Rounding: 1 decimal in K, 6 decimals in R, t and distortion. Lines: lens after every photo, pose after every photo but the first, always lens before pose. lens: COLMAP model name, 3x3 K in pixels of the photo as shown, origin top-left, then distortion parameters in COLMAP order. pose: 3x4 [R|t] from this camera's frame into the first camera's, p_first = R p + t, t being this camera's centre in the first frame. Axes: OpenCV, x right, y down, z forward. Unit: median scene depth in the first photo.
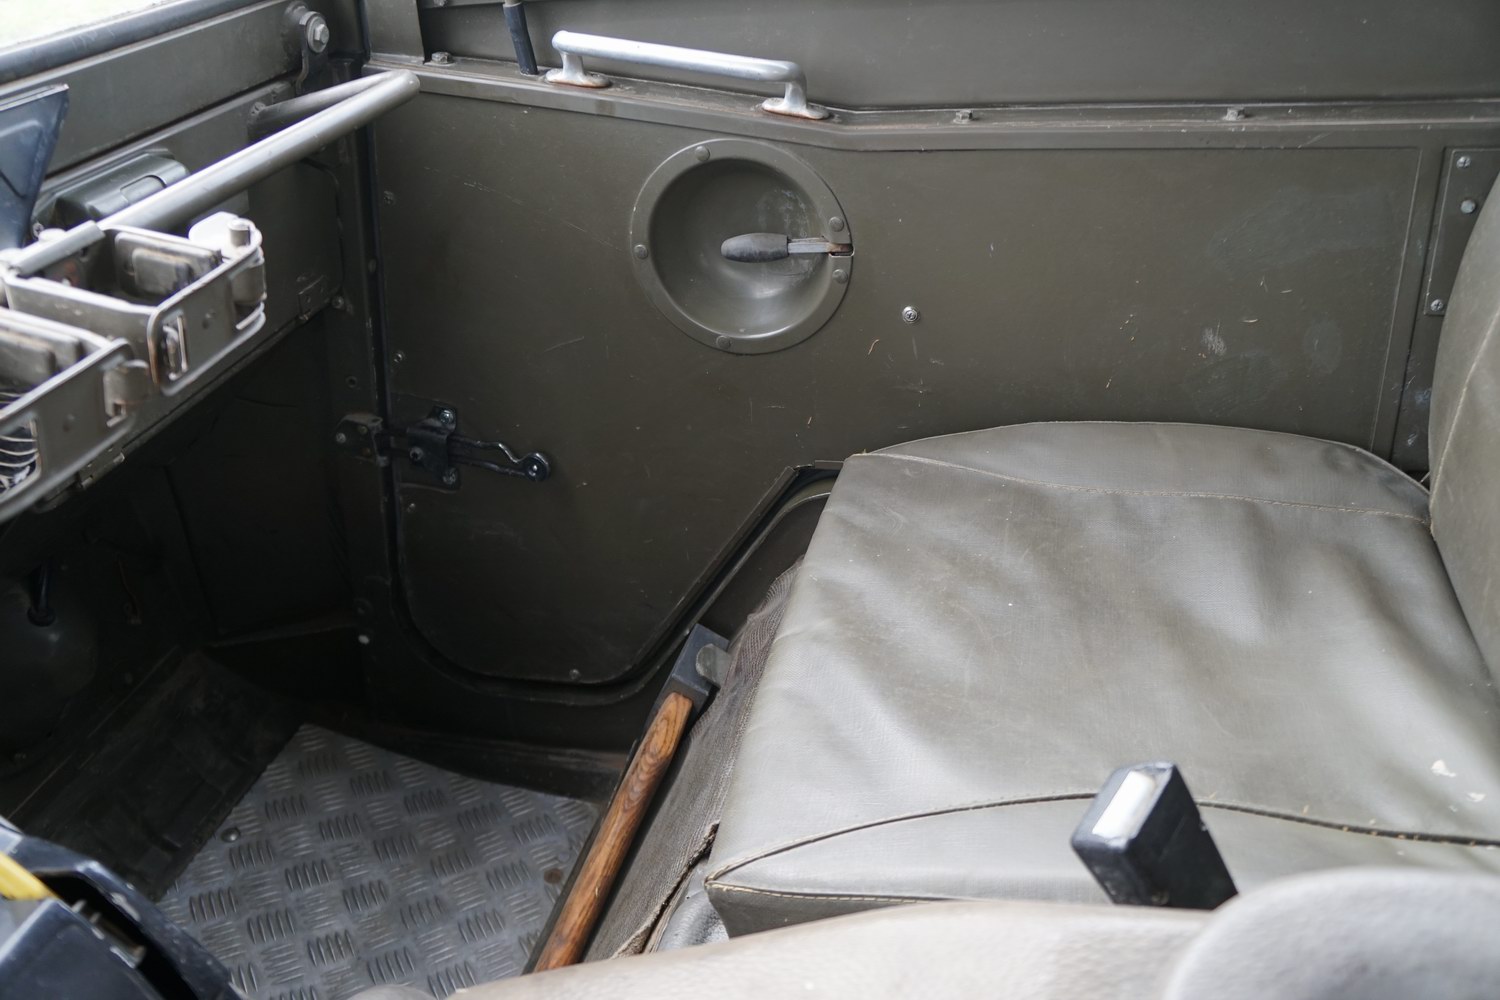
lens RADIAL K [[1255.8, 0, 745.2], [0, 1255.8, 497.4], [0, 0, 1]] dist [-0.167099, 0.144111]
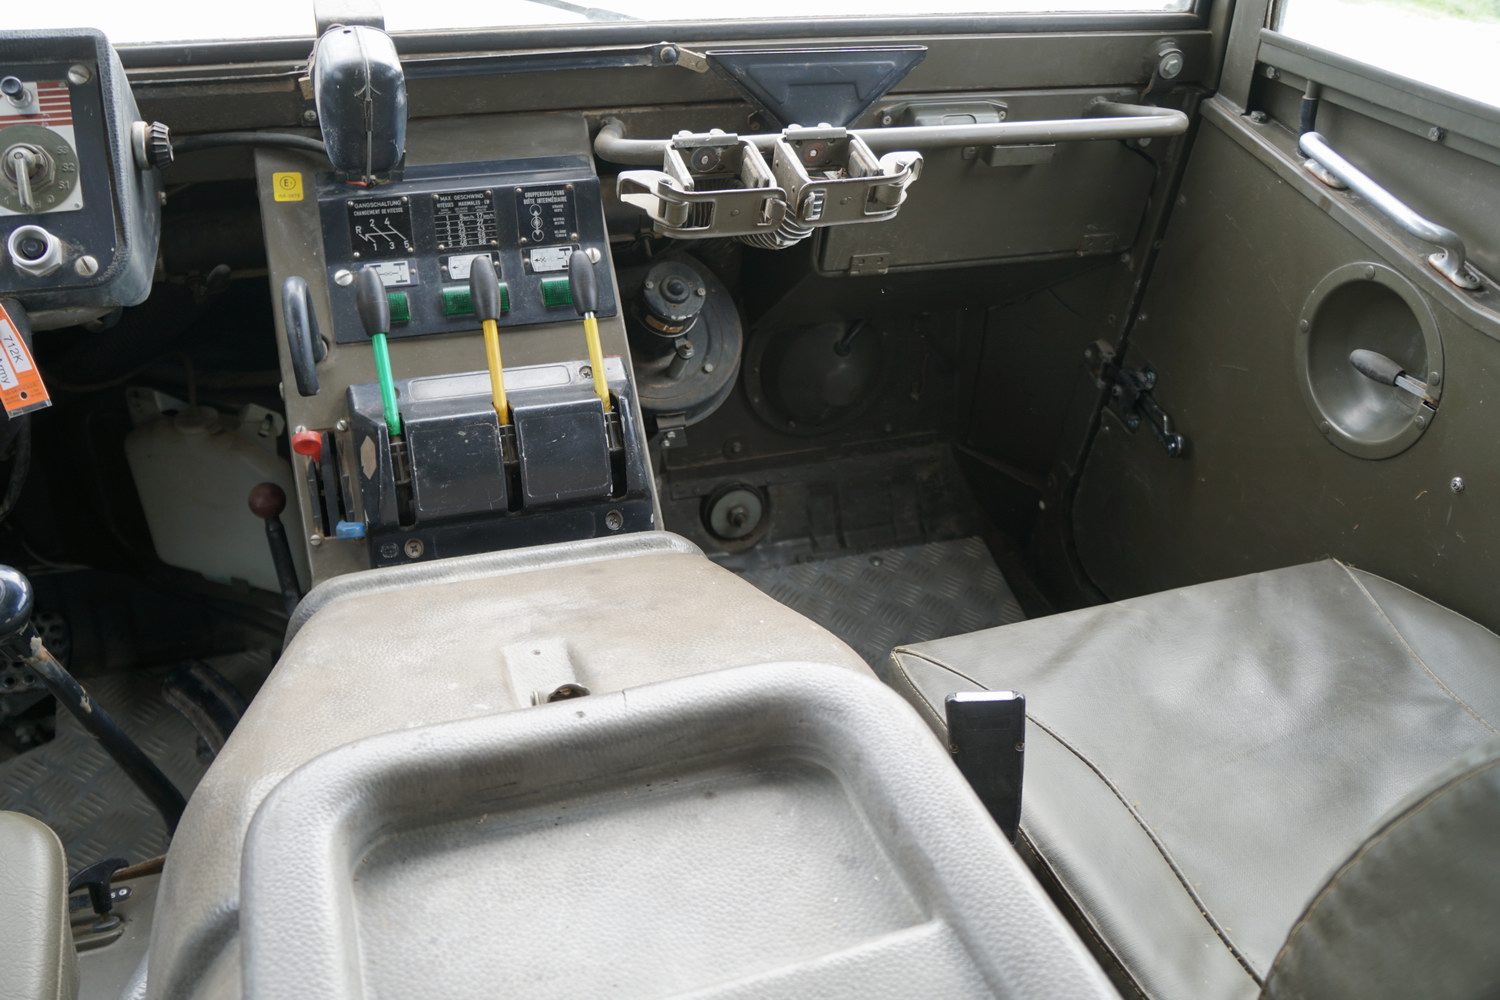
lens RADIAL K [[1289.1, 0, 746.6], [0, 1289.1, 505.6], [0, 0, 1]] dist [-0.152049, 0.137853]
pose [[0.542557, 0.536025, -0.646768, 0.526439], [-0.499138, 0.824999, 0.265024, -0.113429], [0.675643, 0.179036, 0.715160, -0.202870]]
